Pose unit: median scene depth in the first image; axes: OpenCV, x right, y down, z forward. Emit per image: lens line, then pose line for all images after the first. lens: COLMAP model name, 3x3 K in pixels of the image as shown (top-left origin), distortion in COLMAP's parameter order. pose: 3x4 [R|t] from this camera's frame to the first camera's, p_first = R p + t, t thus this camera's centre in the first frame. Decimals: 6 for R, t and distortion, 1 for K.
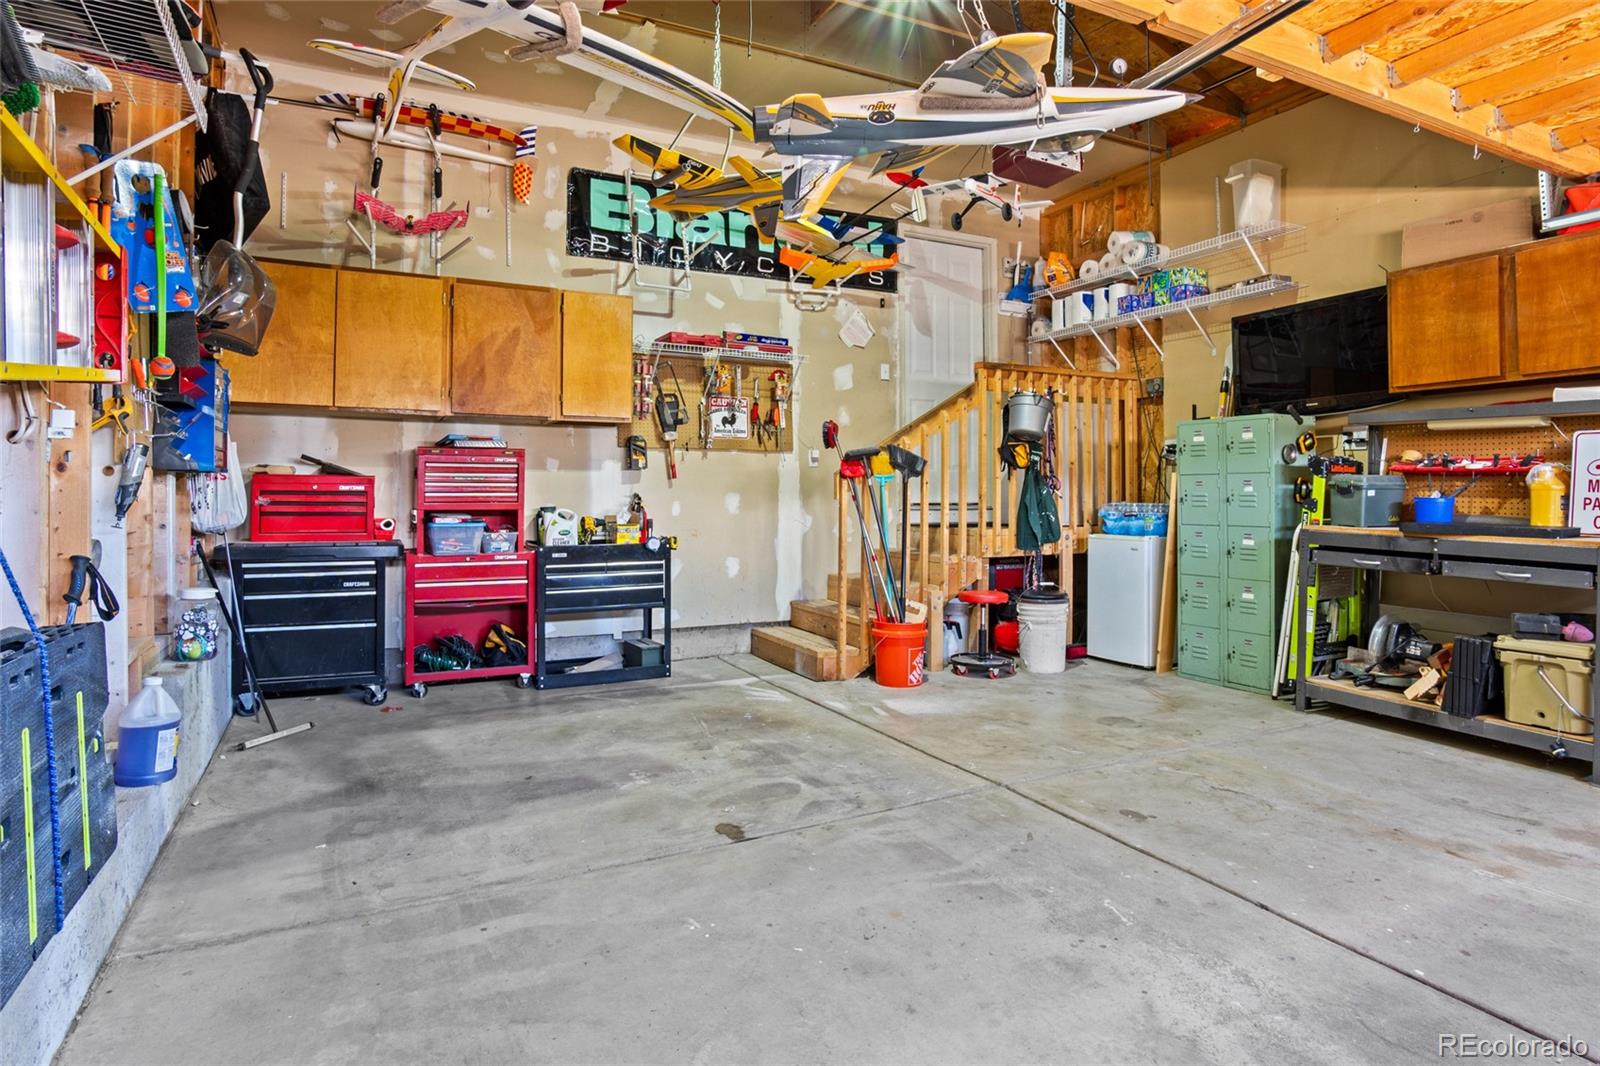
lens RADIAL K [[871.2, 0, 791.6], [0, 871.2, 513.8], [0, 0, 1]] dist [-0.032612, 0.008047]
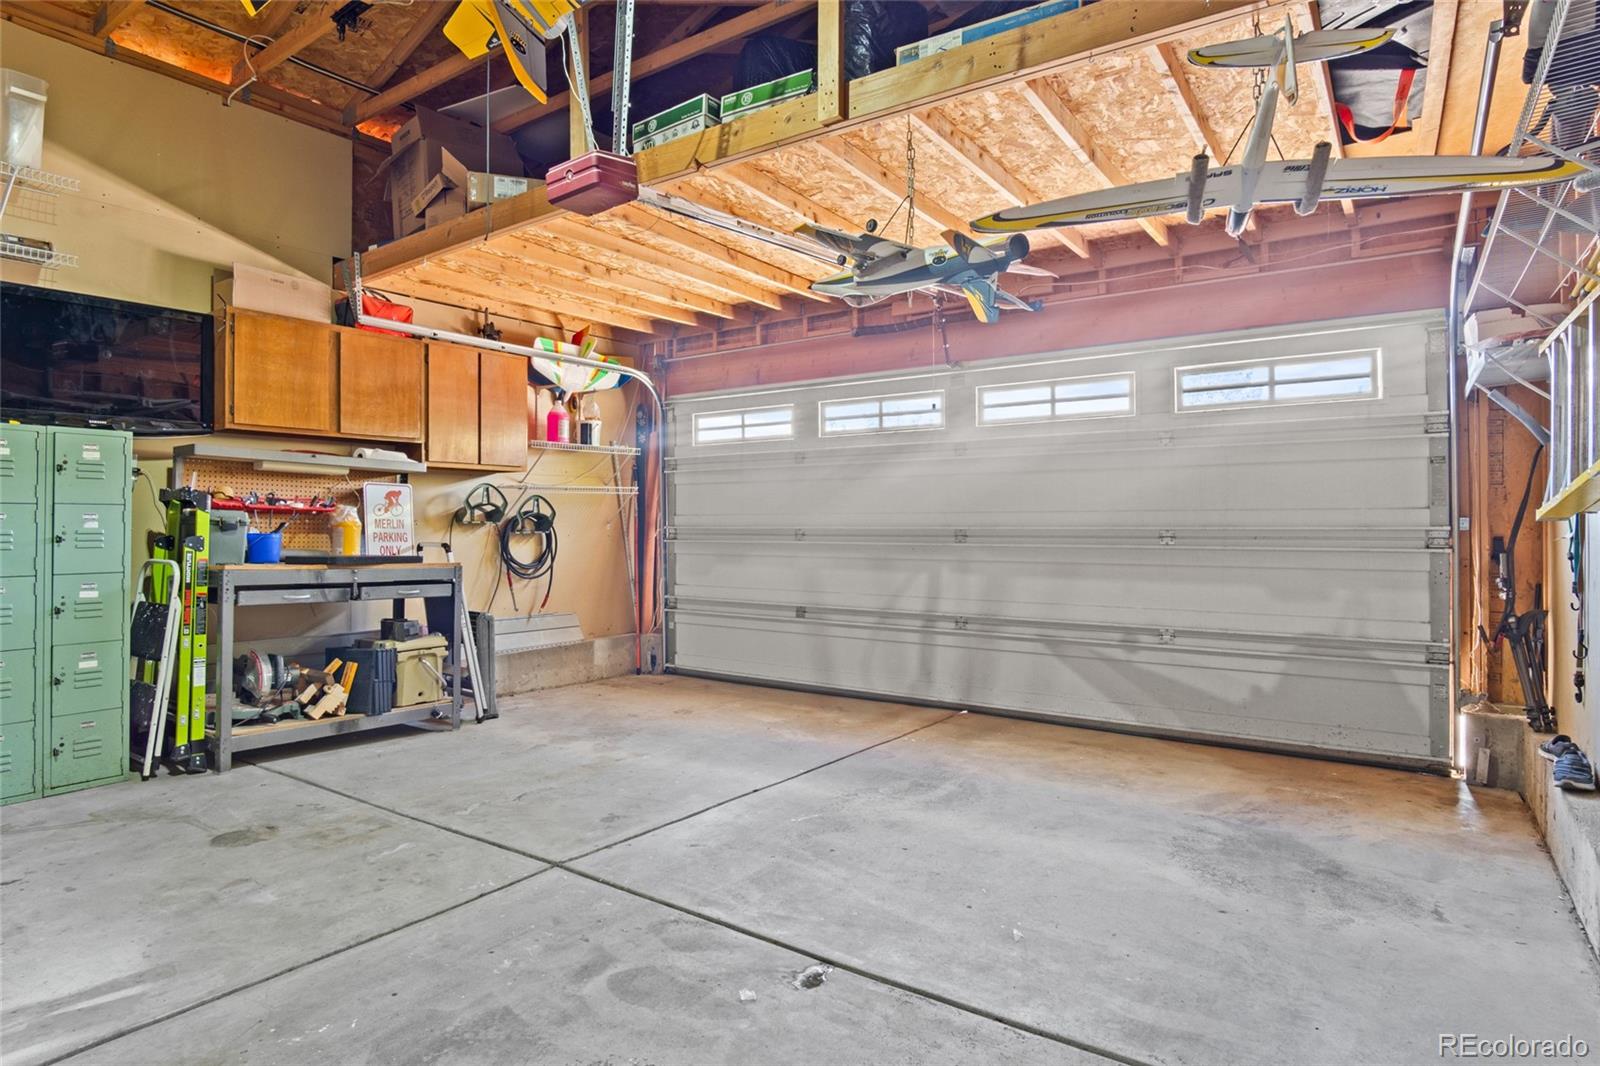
lens RADIAL K [[871.2, 0, 791.6], [0, 871.2, 513.8], [0, 0, 1]] dist [-0.032612, 0.008047]
pose [[-0.463703, 0.013364, 0.885890, -0.555111], [0.019908, 0.999791, -0.004661, -0.027761], [-0.885767, 0.015475, -0.463872, 1.023232]]
